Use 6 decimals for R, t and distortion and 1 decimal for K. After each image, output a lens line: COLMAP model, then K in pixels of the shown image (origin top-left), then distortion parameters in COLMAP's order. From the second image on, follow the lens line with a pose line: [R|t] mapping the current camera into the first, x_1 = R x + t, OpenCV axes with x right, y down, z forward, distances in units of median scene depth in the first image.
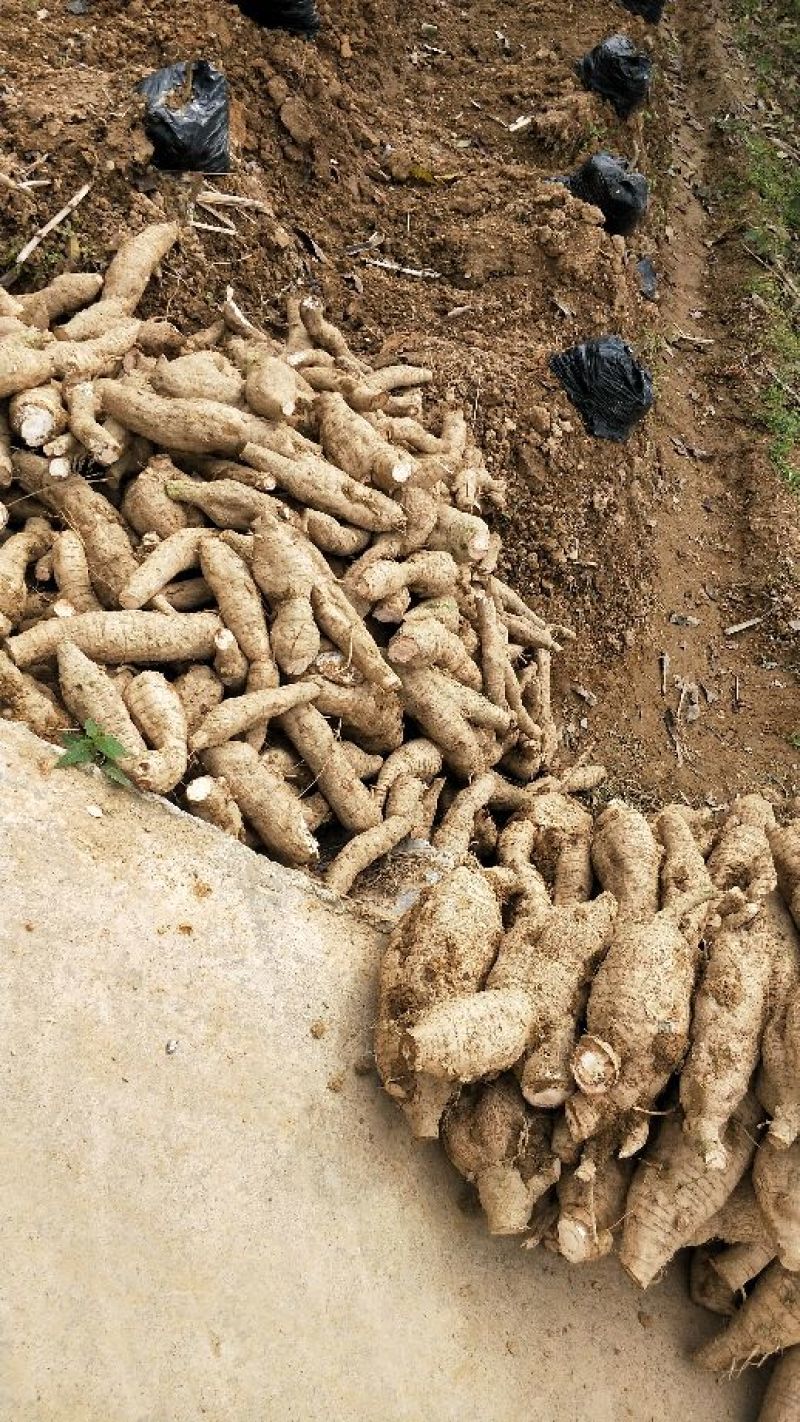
lens RADIAL K [[1070.1, 0, 371.6], [0, 1070.1, 710.1], [0, 0, 1]] dist [0.006900, -0.055900]
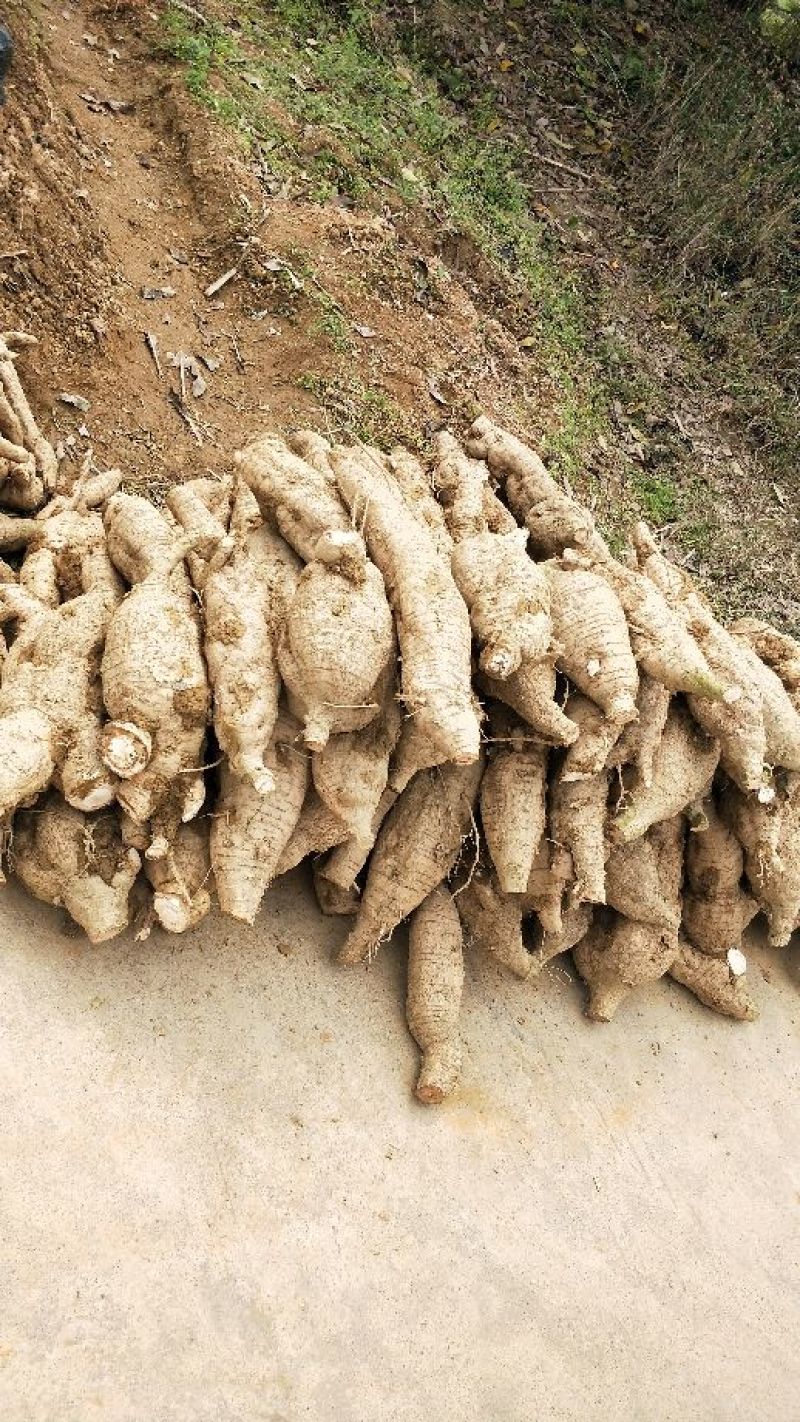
lens RADIAL K [[1070.1, 0, 371.6], [0, 1070.1, 710.1], [0, 0, 1]] dist [0.006900, -0.055900]
pose [[0.888218, -0.383509, 0.252964, 0.166523], [0.313576, 0.908483, 0.276275, 0.096253], [-0.335767, -0.166069, 0.927190, 0.025114]]
